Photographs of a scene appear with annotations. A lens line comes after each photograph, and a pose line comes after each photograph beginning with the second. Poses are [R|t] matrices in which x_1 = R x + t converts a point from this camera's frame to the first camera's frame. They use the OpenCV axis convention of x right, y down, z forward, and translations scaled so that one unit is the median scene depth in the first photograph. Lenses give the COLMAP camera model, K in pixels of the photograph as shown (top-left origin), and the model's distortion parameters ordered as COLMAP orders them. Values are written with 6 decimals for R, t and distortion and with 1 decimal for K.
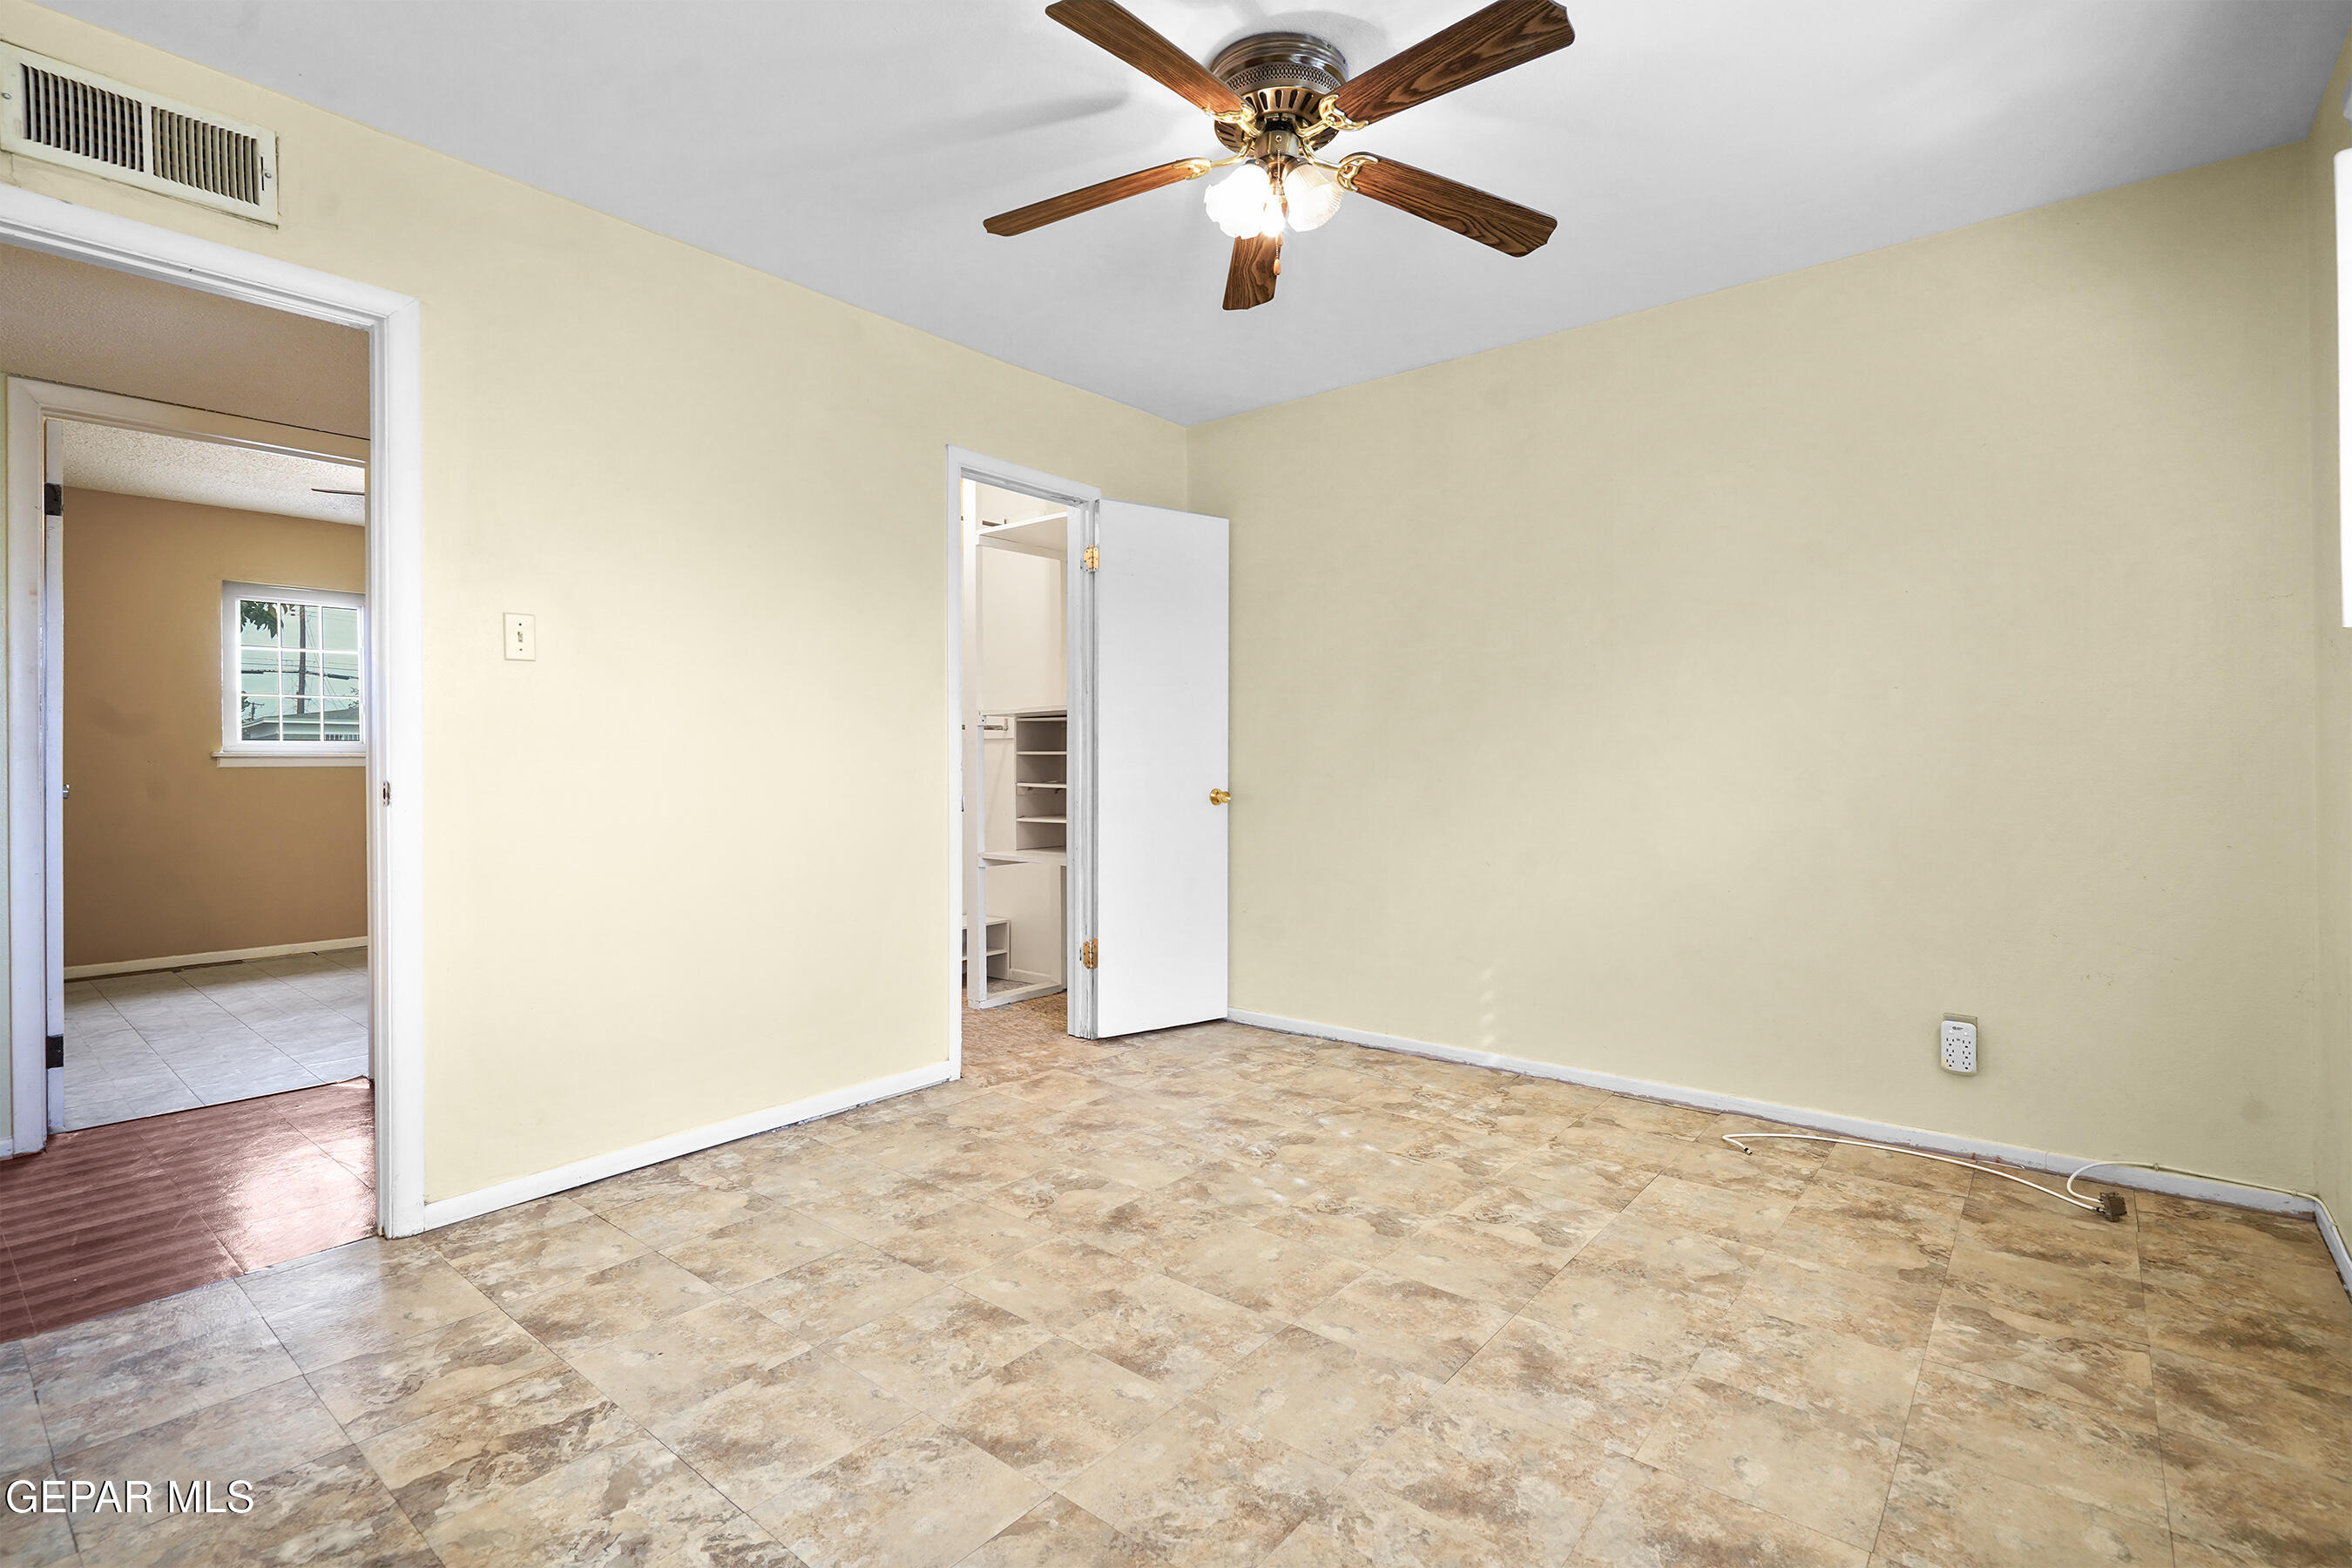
lens RADIAL K [[1083.8, 0, 1175.1], [0, 1083.8, 770.4], [0, 0, 1]] dist [-0.003643, 0.001422]
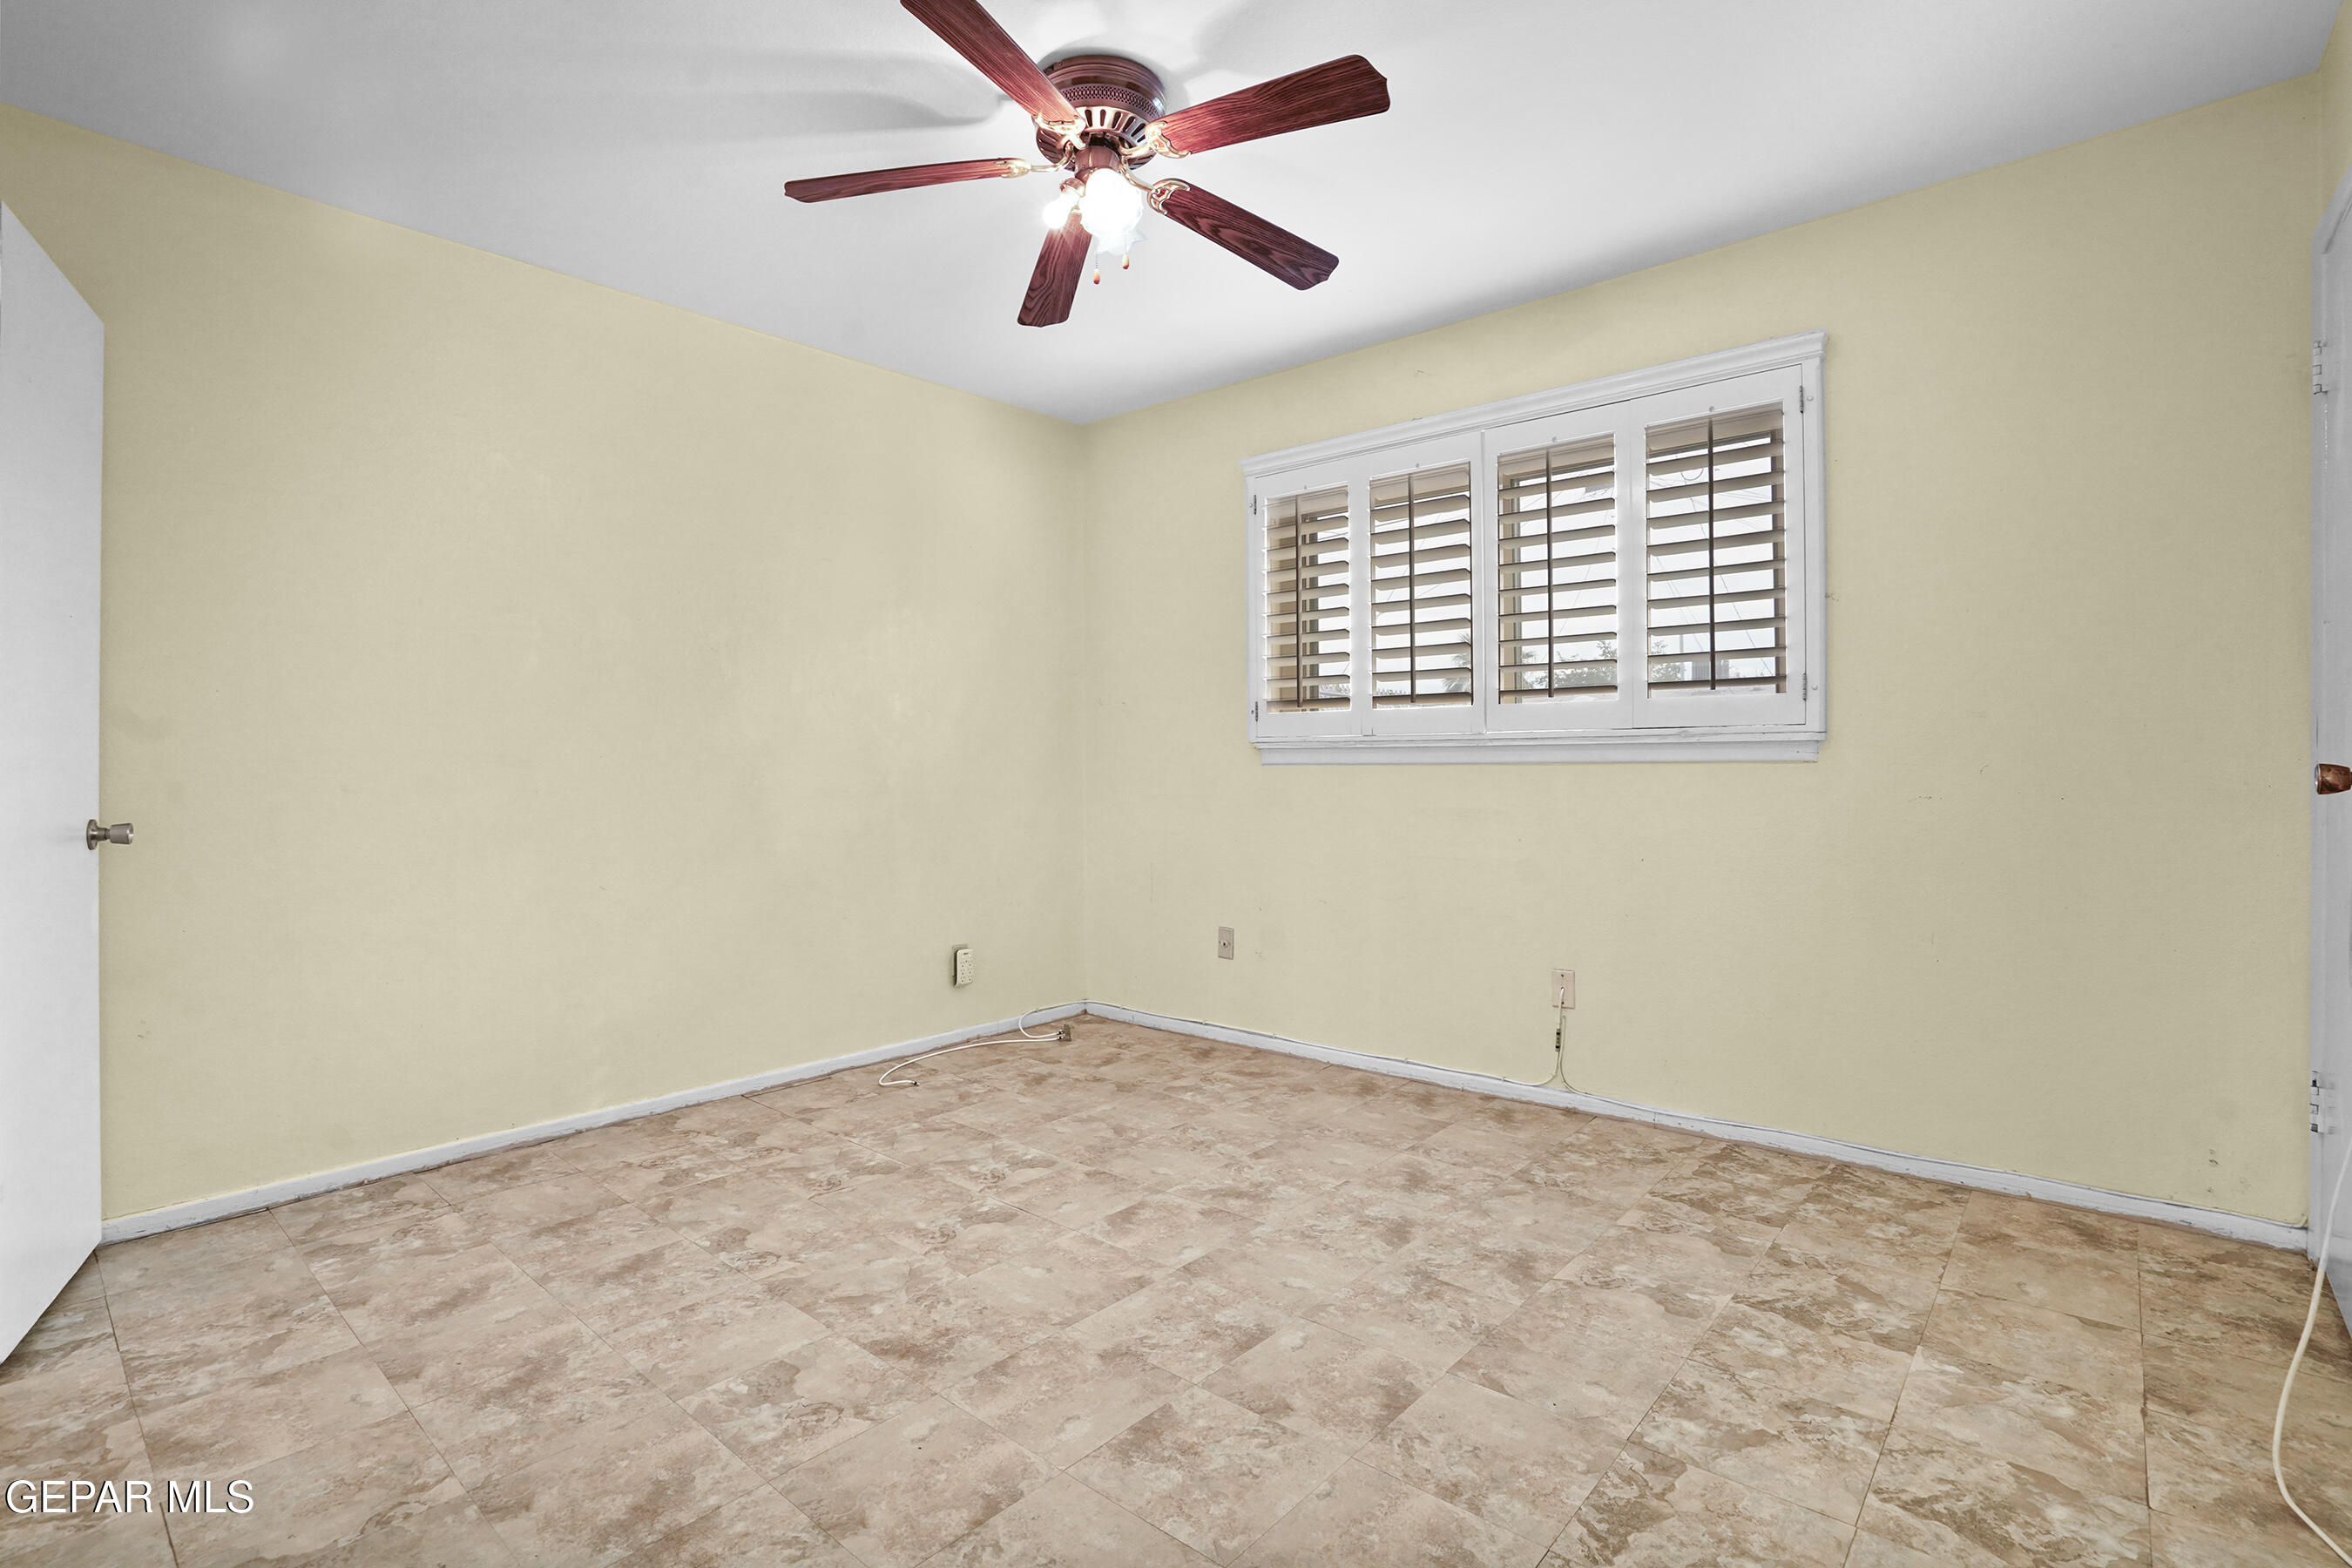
lens RADIAL K [[1083.8, 0, 1174.8], [0, 1083.8, 786.7], [0, 0, 1]] dist [-0.003643, 0.001422]
pose [[0.032314, -0.012049, 0.999405, -0.731445], [0.004708, 0.999918, 0.011903, -0.001217], [-0.999467, 0.004321, 0.032368, 0.698664]]
